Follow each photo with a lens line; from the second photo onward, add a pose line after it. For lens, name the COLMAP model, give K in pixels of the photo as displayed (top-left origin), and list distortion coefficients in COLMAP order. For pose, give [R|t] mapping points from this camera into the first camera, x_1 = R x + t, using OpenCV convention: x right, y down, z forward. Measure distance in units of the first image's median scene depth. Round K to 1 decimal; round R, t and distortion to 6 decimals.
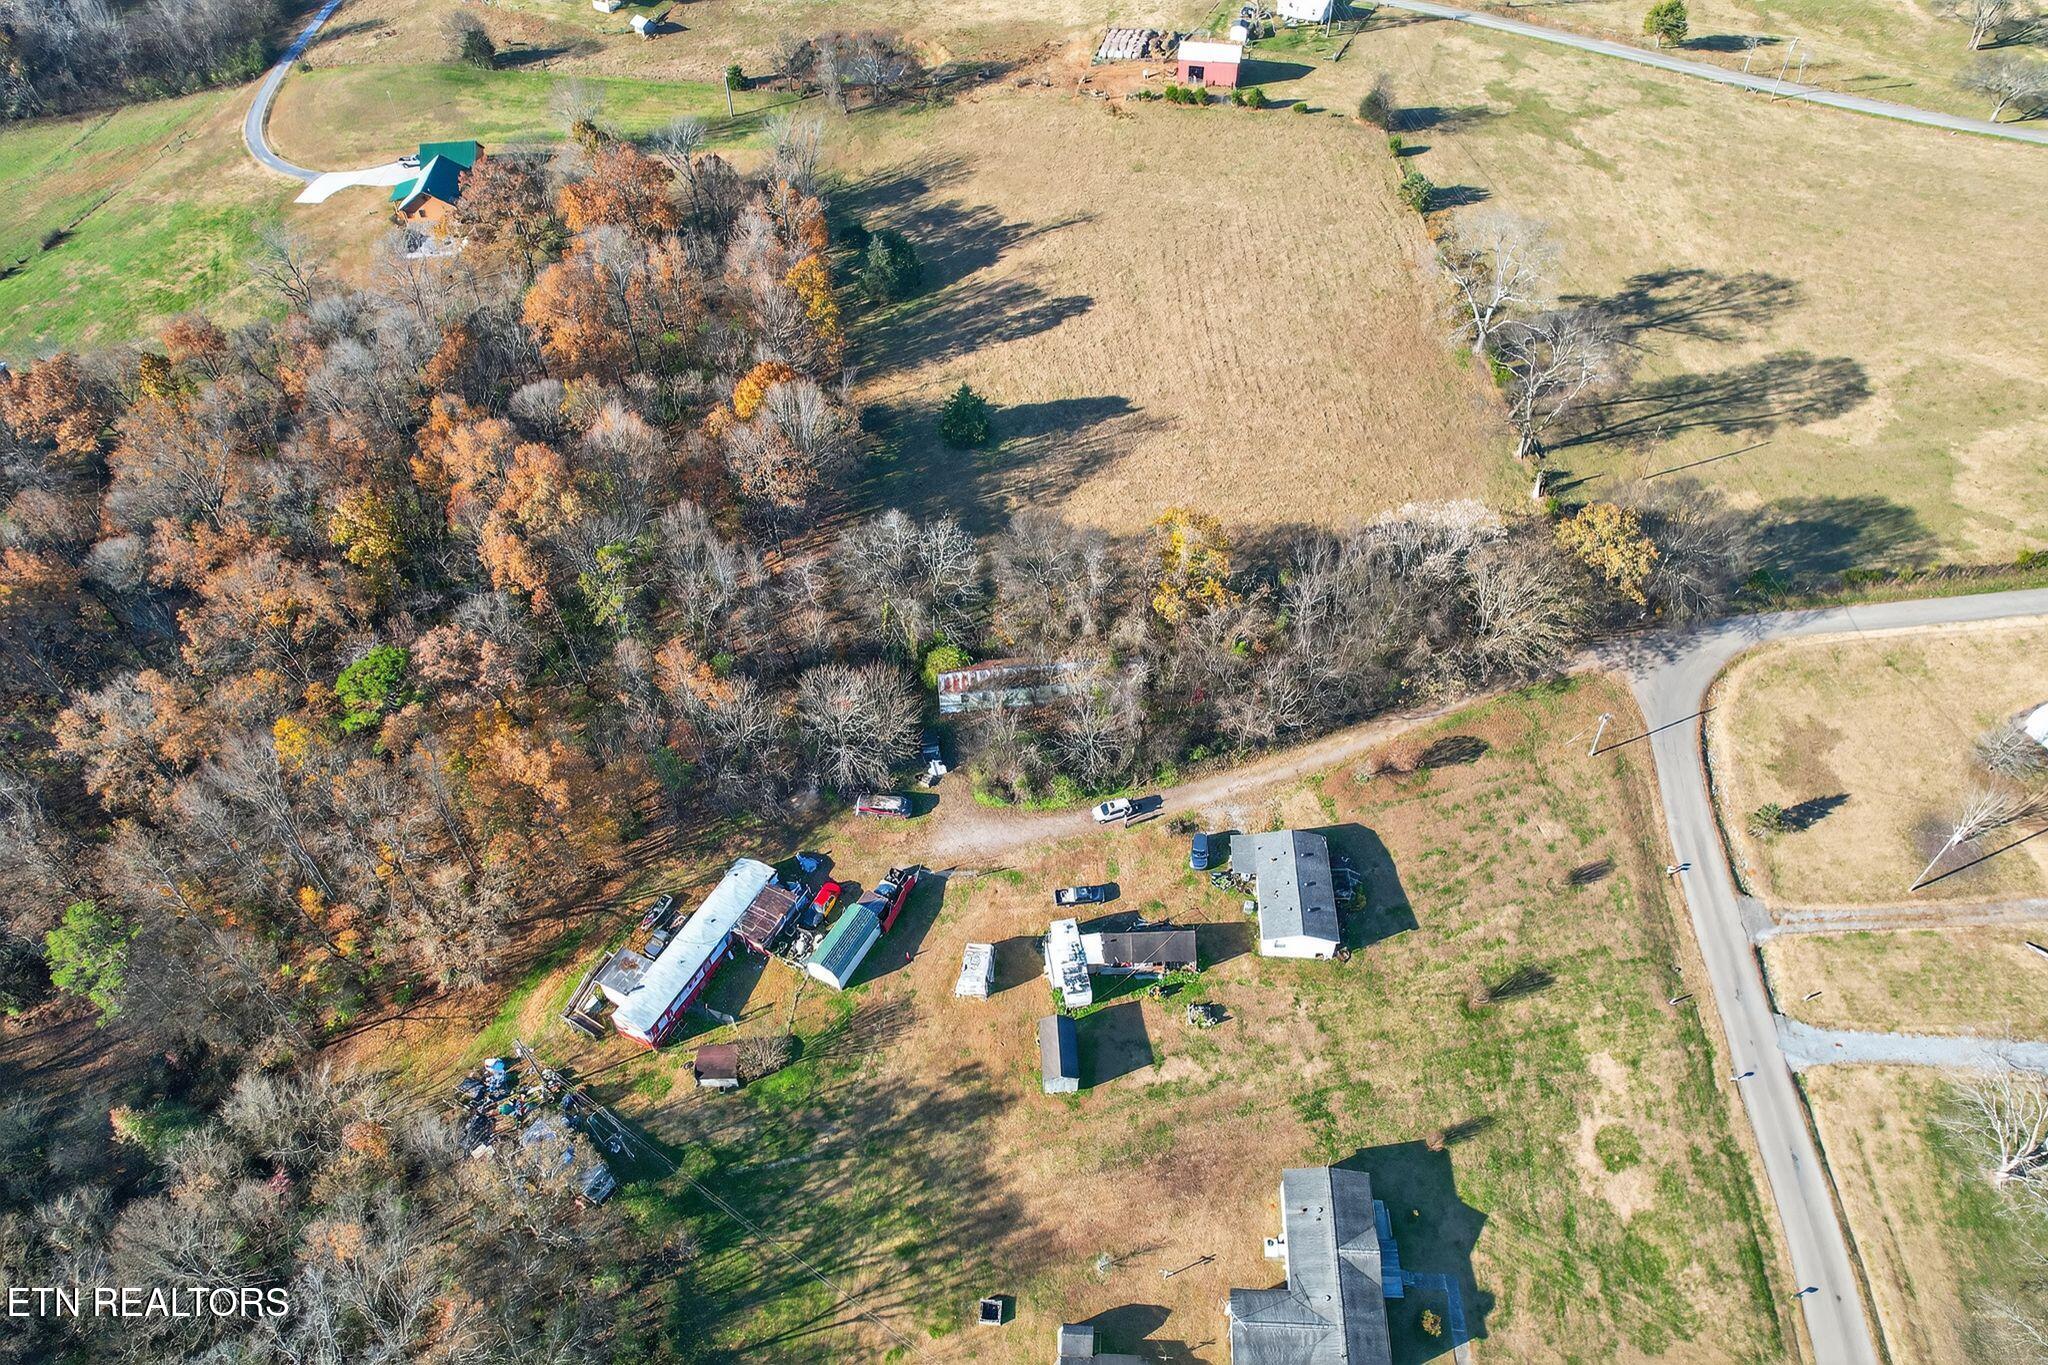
lens RADIAL K [[1321.7, 0, 1024.0], [0, 1321.7, 682.5], [0, 0, 1]] dist [-0.083362, 0.076990]
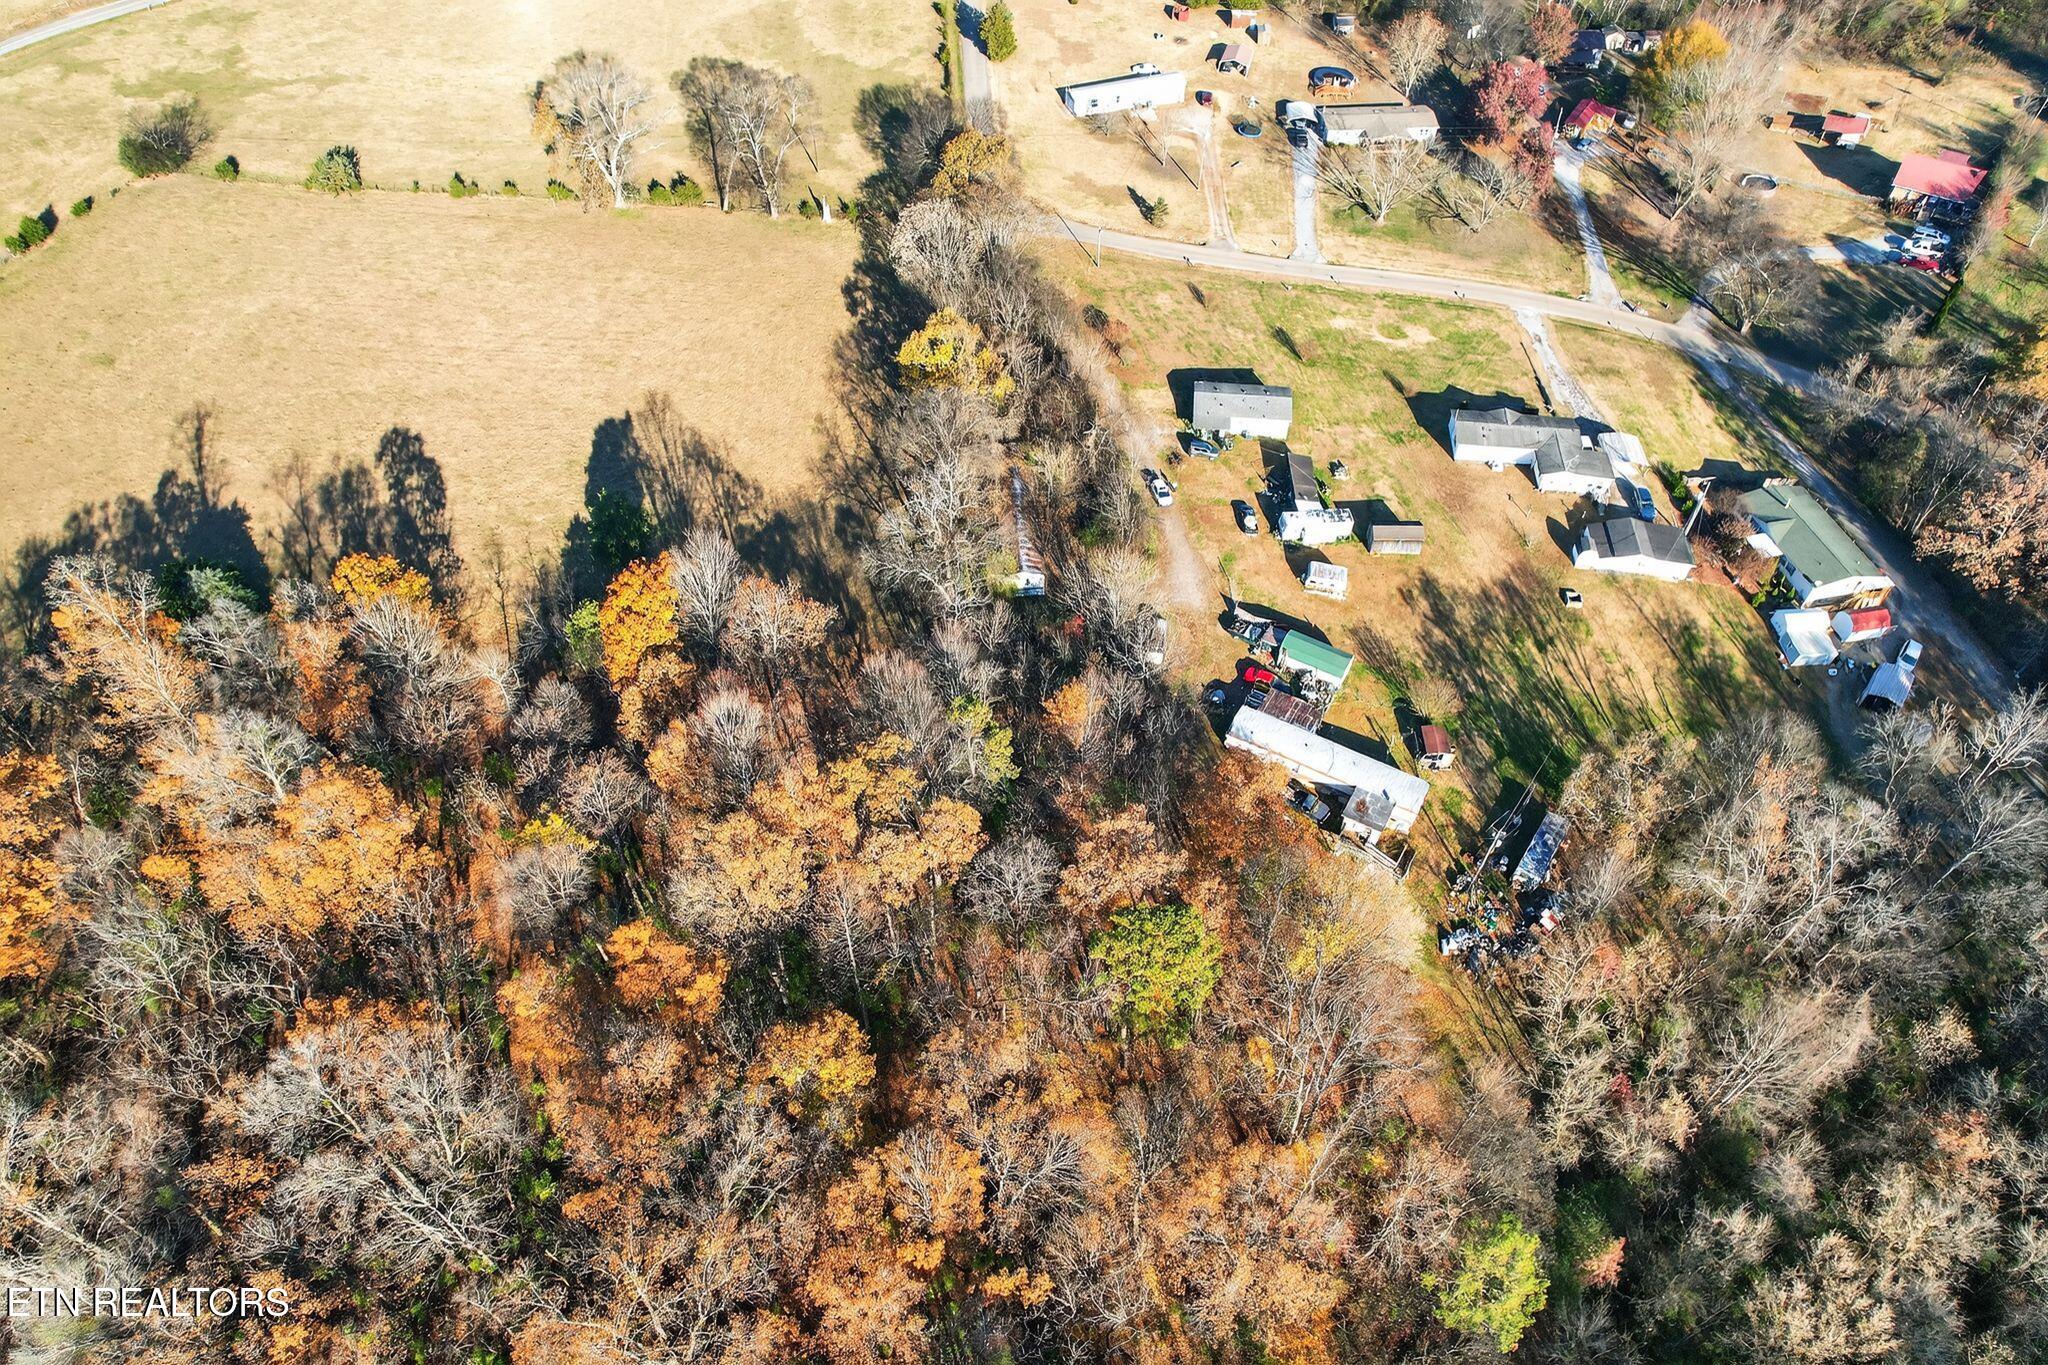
lens RADIAL K [[1321.7, 0, 1024.0], [0, 1321.7, 682.5], [0, 0, 1]] dist [-0.083362, 0.076990]
pose [[0.047439, -0.743873, 0.666635, -0.940540], [0.711150, 0.493810, 0.500417, -0.548501], [-0.701438, 0.450338, 0.552431, 0.567198]]
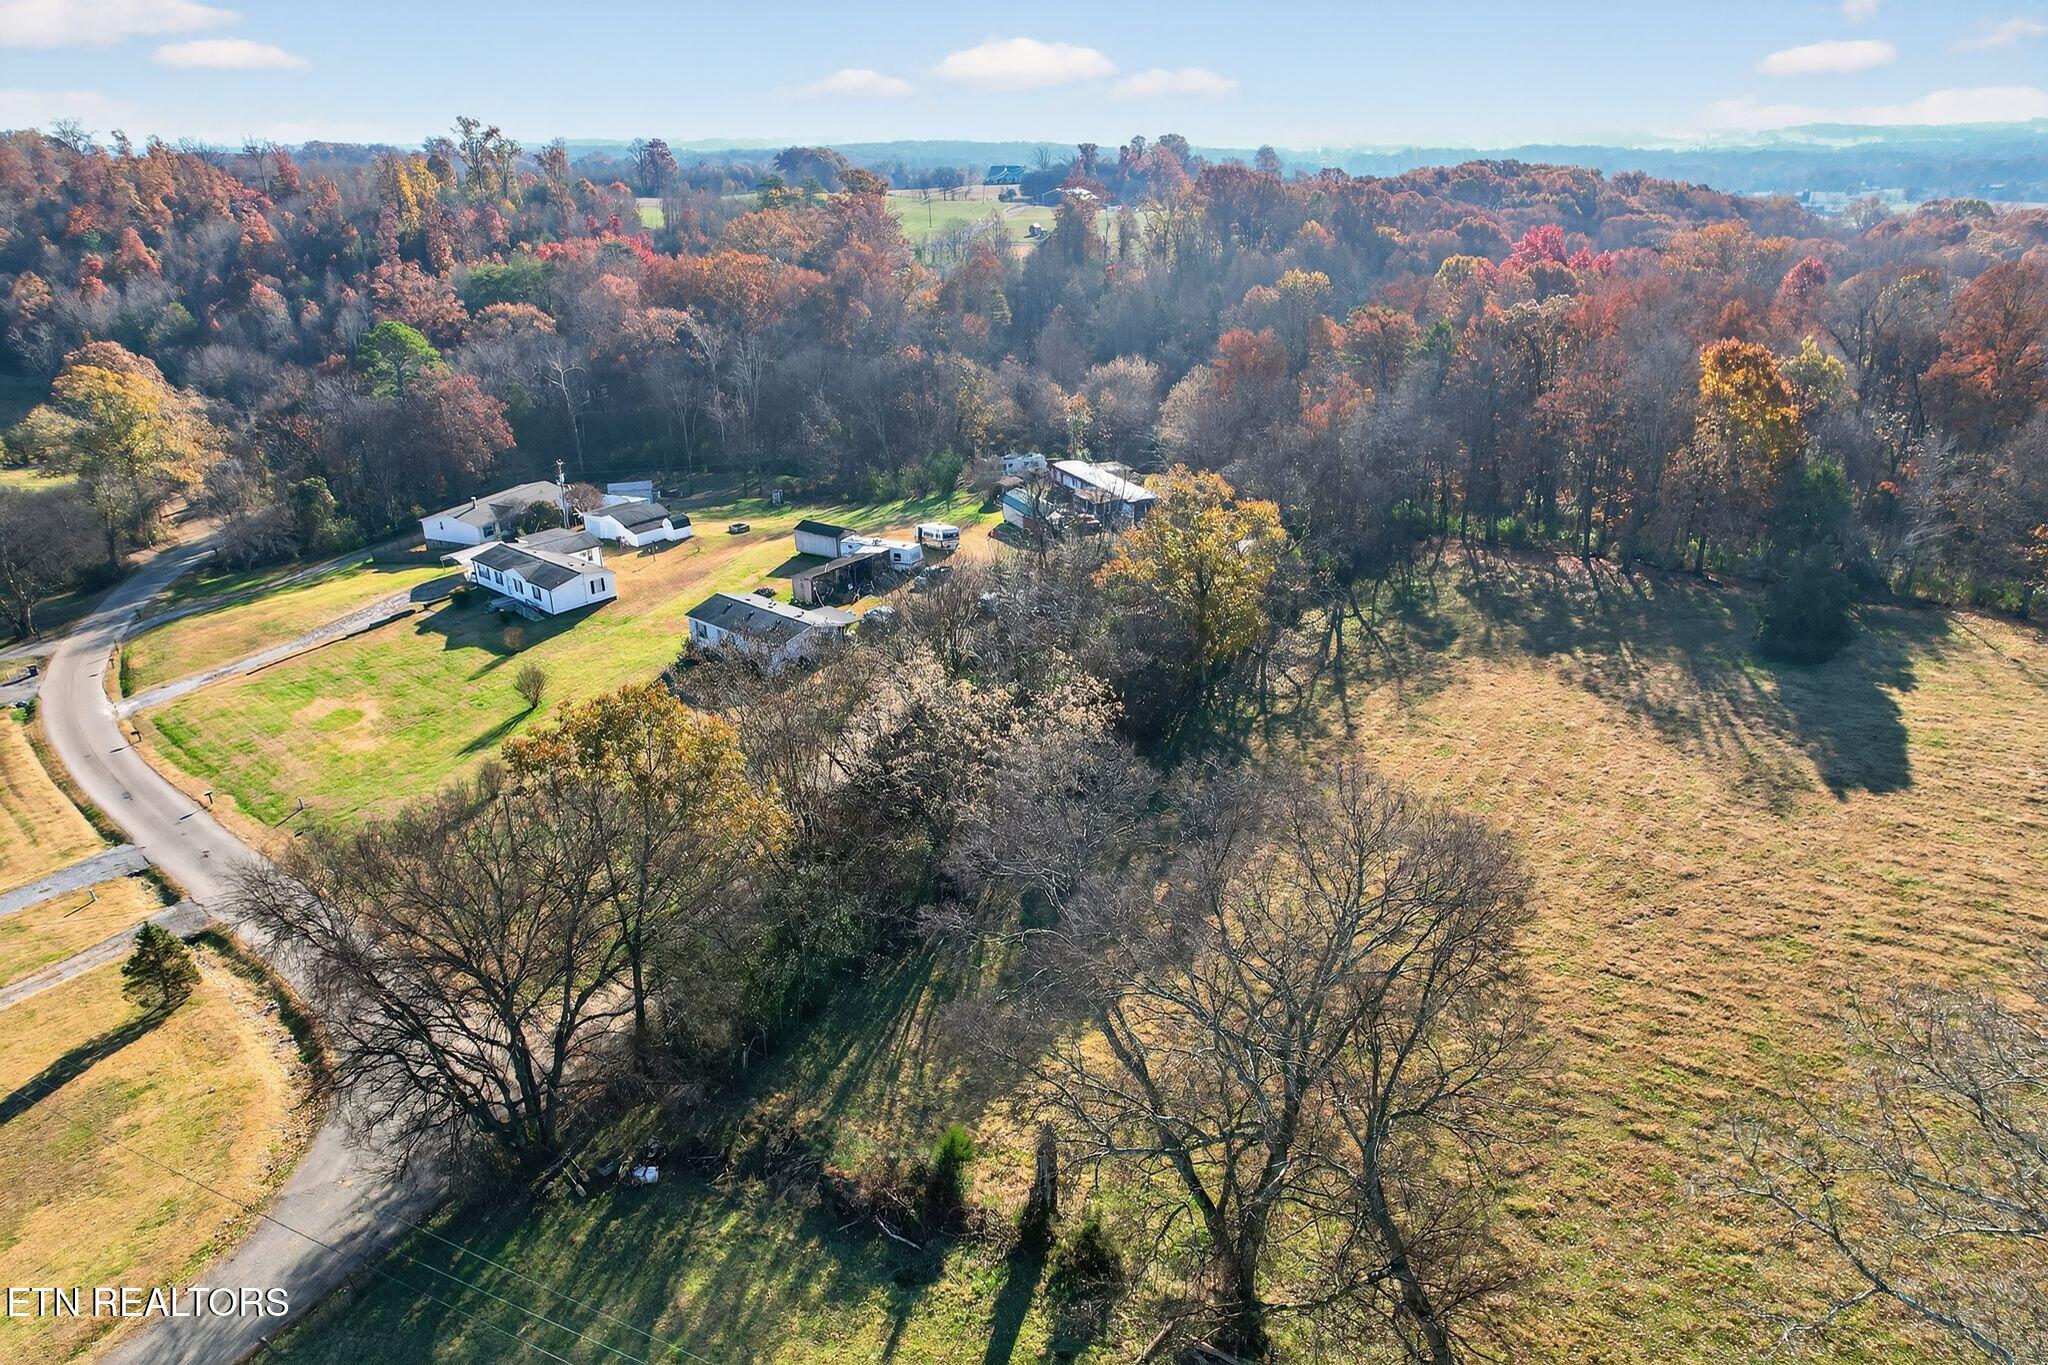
lens RADIAL K [[1321.7, 0, 1024.0], [0, 1321.7, 682.5], [0, 0, 1]] dist [-0.083362, 0.076990]
pose [[-0.615822, 0.327190, -0.716735, 0.760609], [-0.541814, 0.484585, 0.686742, -0.530541], [0.572015, 0.811248, -0.121142, 1.282920]]
